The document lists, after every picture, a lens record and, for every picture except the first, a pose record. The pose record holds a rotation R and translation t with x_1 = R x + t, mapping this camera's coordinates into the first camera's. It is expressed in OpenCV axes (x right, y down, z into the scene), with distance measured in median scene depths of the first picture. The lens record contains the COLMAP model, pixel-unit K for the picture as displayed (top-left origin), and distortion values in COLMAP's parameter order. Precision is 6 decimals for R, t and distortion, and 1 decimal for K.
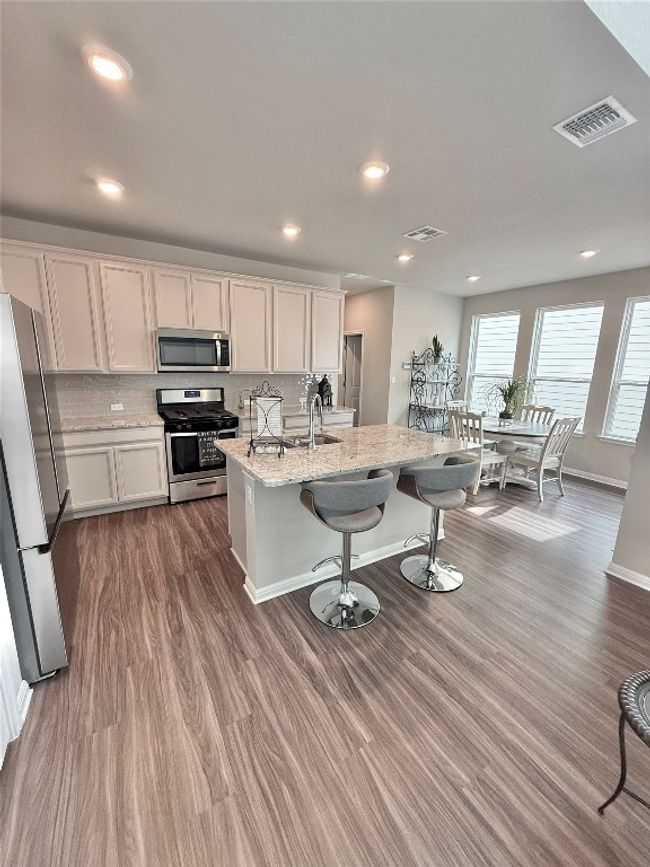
lens RADIAL K [[345.6, 0, 326.4], [0, 345.6, 430.3], [0, 0, 1]] dist [-0.001262, -0.000294]
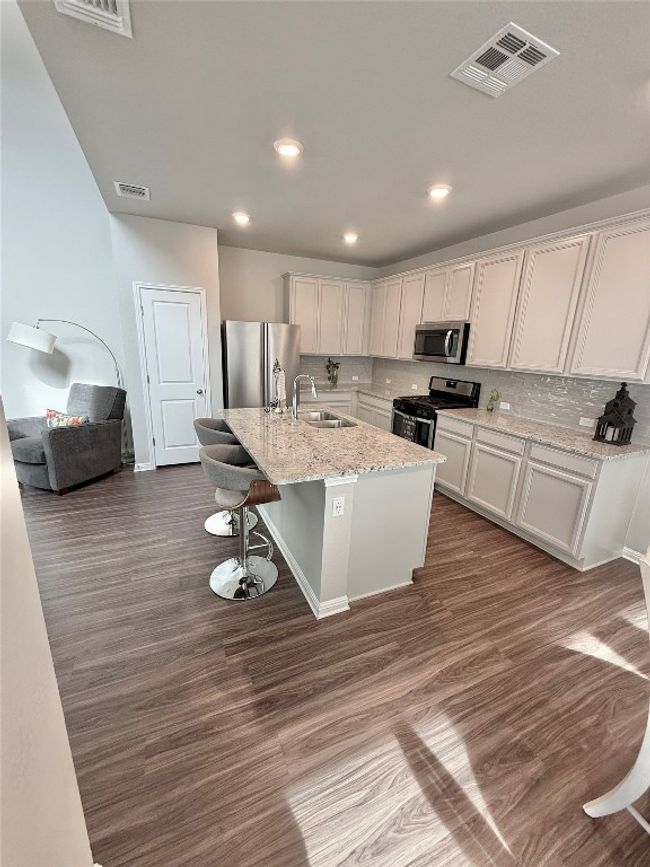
lens RADIAL K [[348.1, 0, 325.0], [0, 348.1, 433.5], [0, 0, 1]] dist [0.001223, 0.000109]
pose [[-0.117676, 0.225110, -0.967201, 0.743442], [-0.236331, 0.939636, 0.247449, -0.148562], [0.964520, 0.257699, -0.057373, 0.803345]]
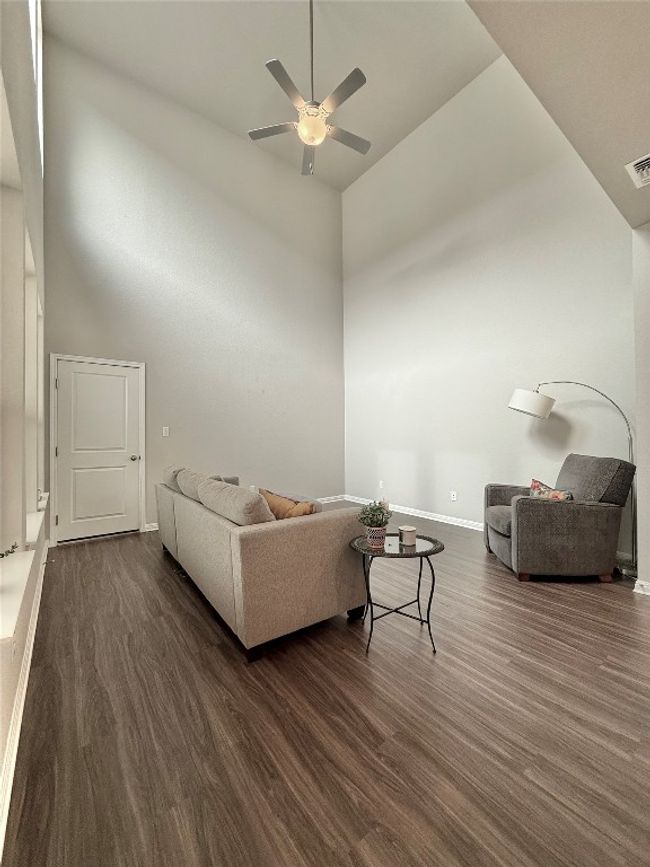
lens RADIAL K [[345.6, 0, 326.4], [0, 345.6, 430.3], [0, 0, 1]] dist [-0.001262, -0.000294]
pose [[-0.994264, -0.019070, -0.105239, 0.478028], [-0.038766, 0.981323, 0.188422, -0.048077], [0.099680, 0.191420, -0.976433, 0.744962]]
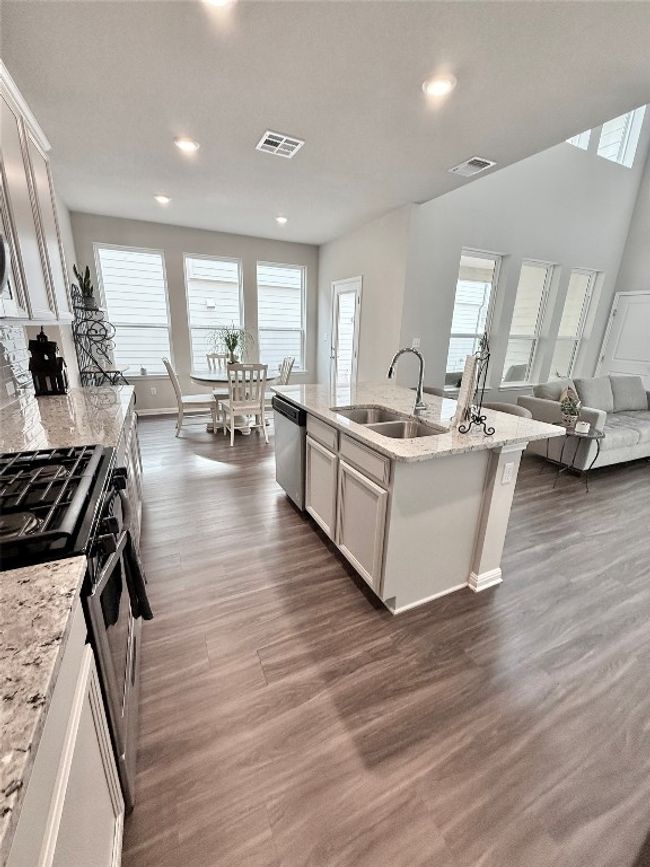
lens RADIAL K [[345.6, 0, 326.4], [0, 345.6, 430.3], [0, 0, 1]] dist [-0.001262, -0.000294]
pose [[0.097747, -0.301800, 0.948347, -0.588919], [0.166648, 0.944419, 0.283373, -0.125990], [-0.981159, 0.130342, 0.142608, 0.746799]]
